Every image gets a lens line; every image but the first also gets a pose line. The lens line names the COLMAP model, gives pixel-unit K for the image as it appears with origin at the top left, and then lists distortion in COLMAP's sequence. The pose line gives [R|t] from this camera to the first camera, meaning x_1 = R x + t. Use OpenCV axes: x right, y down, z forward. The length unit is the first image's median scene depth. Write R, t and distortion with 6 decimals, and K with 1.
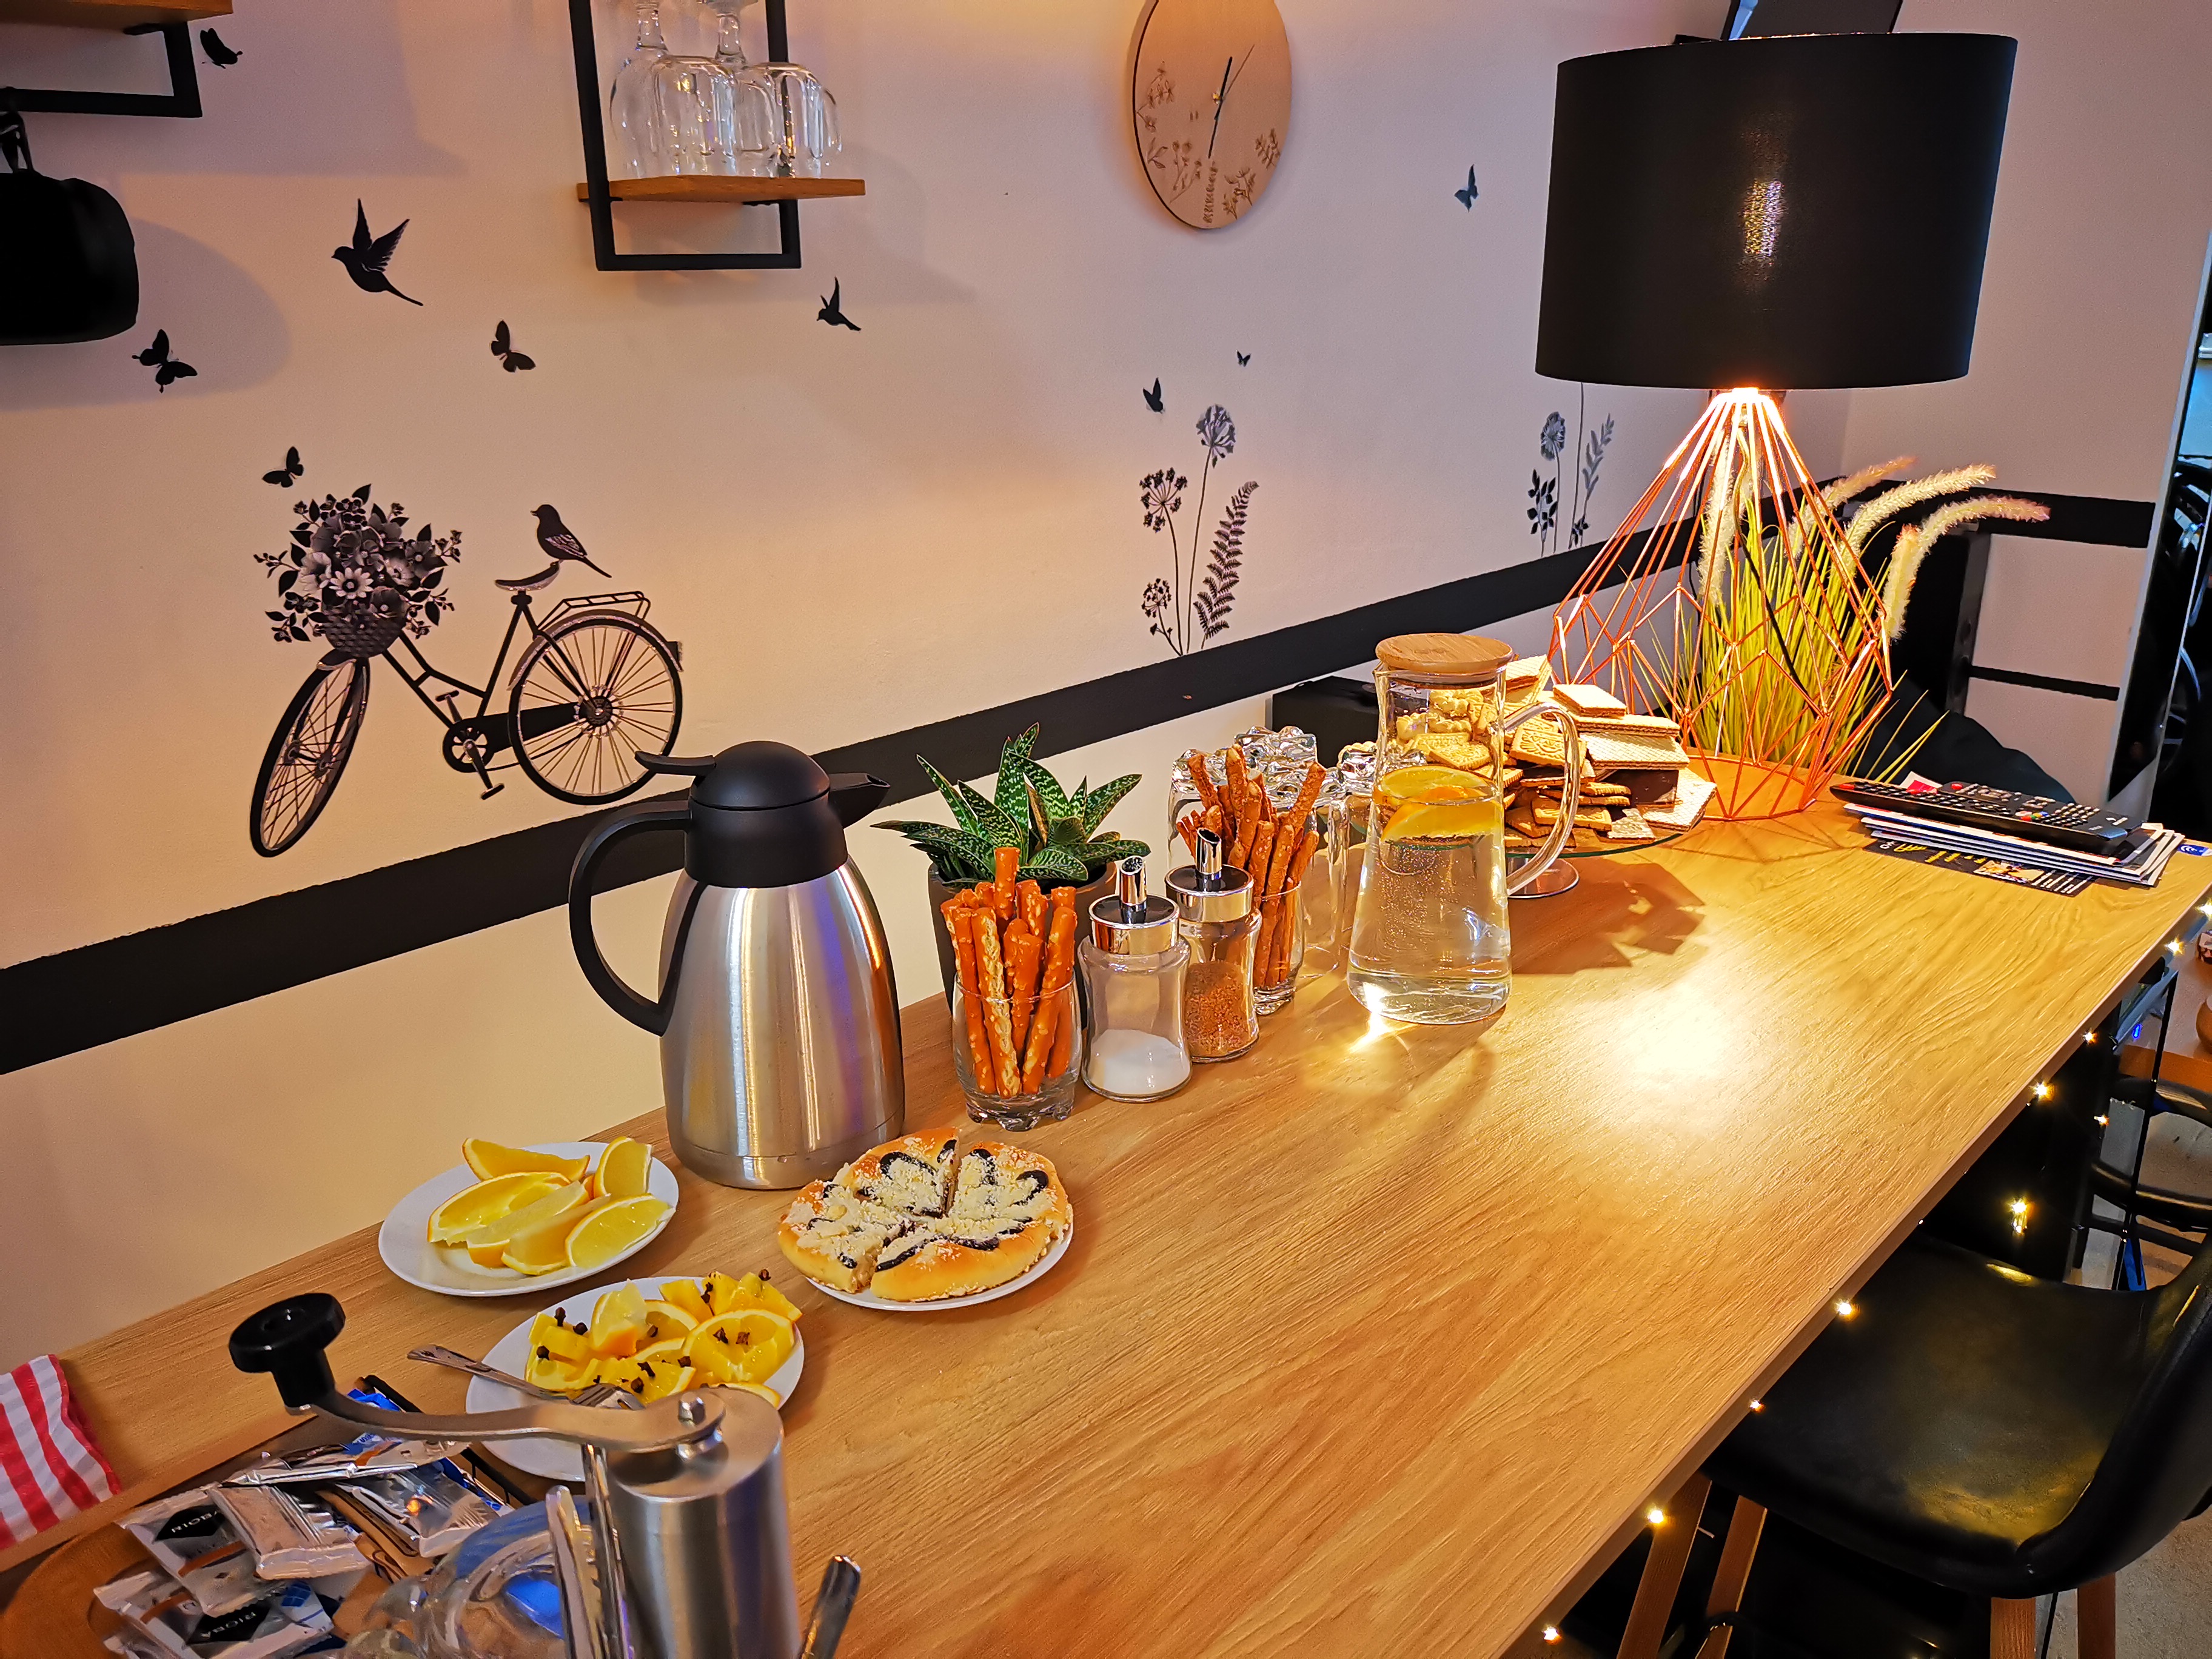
lens RADIAL K [[1725.9, 0, 1109.6], [0, 1725.9, 821.5], [0, 0, 1]] dist [0.080968, -0.008699]
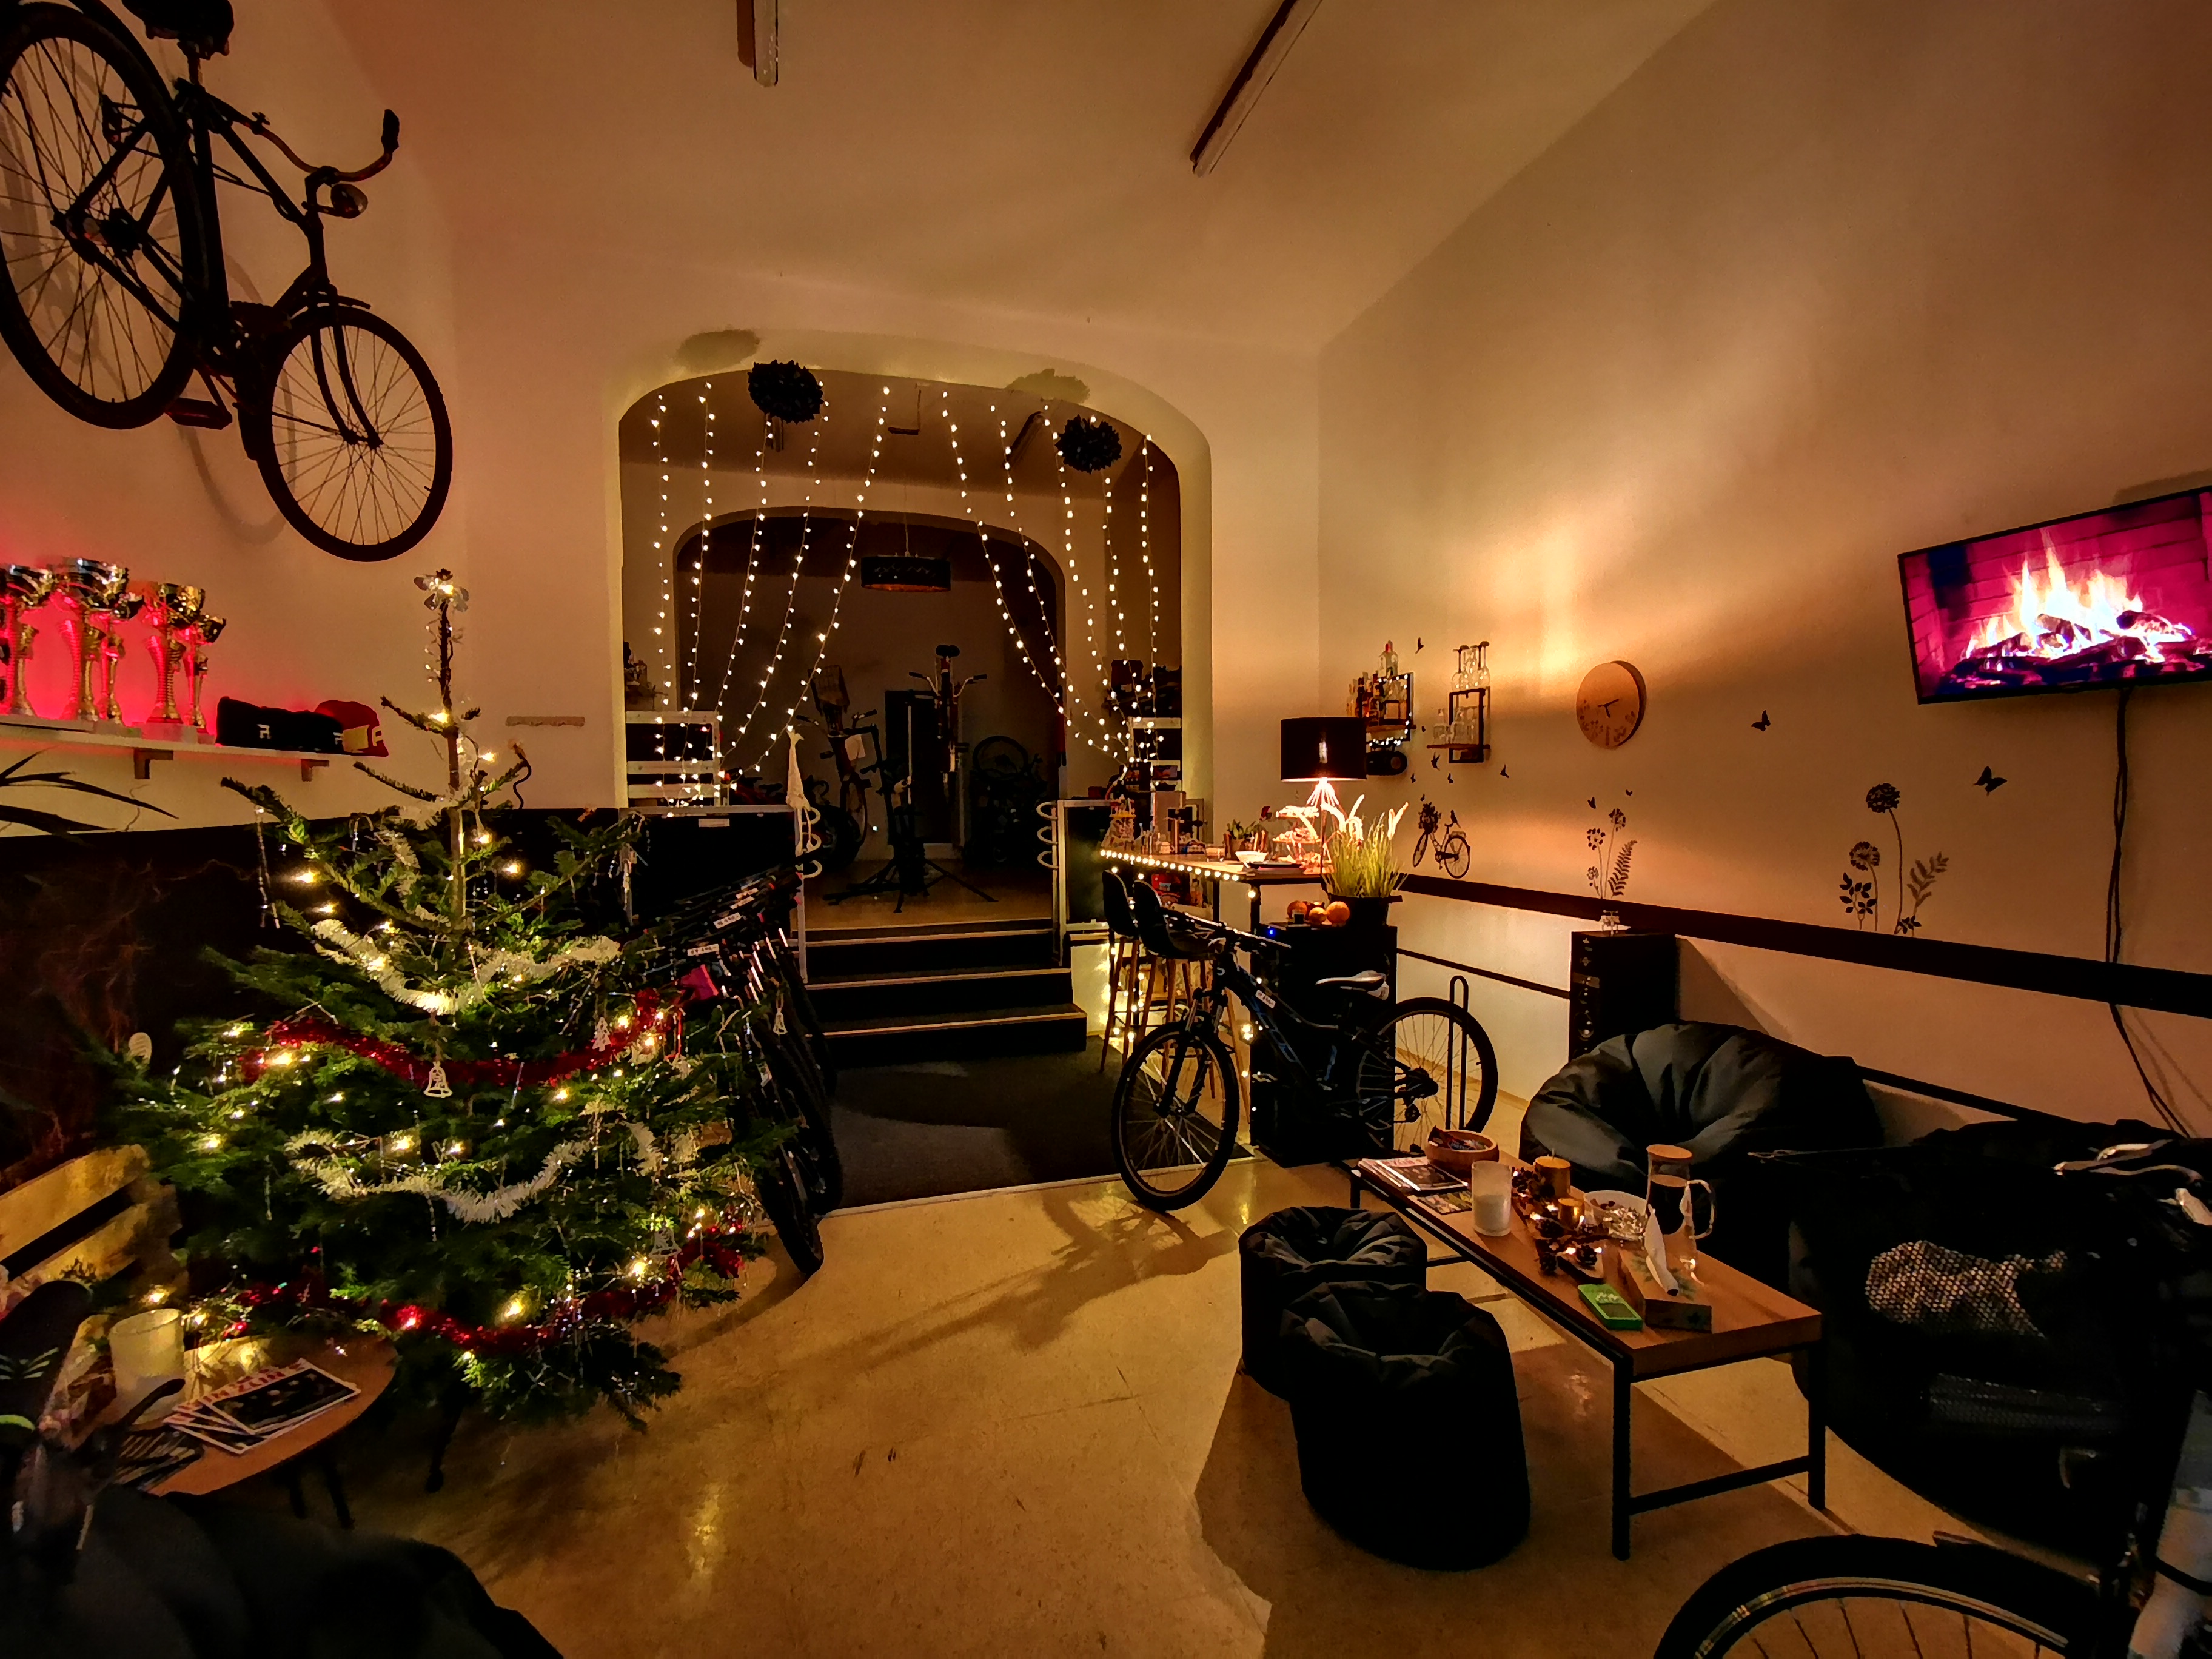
lens RADIAL K [[1022.1, 0, 1115.6], [0, 1022.1, 833.0], [0, 0, 1]] dist [0.007349, -0.002552]
pose [[-0.495074, 0.046844, -0.867587, 2.452194], [-0.269856, 0.940871, 0.204790, -0.430245], [0.825881, 0.335510, -0.453160, 1.471518]]
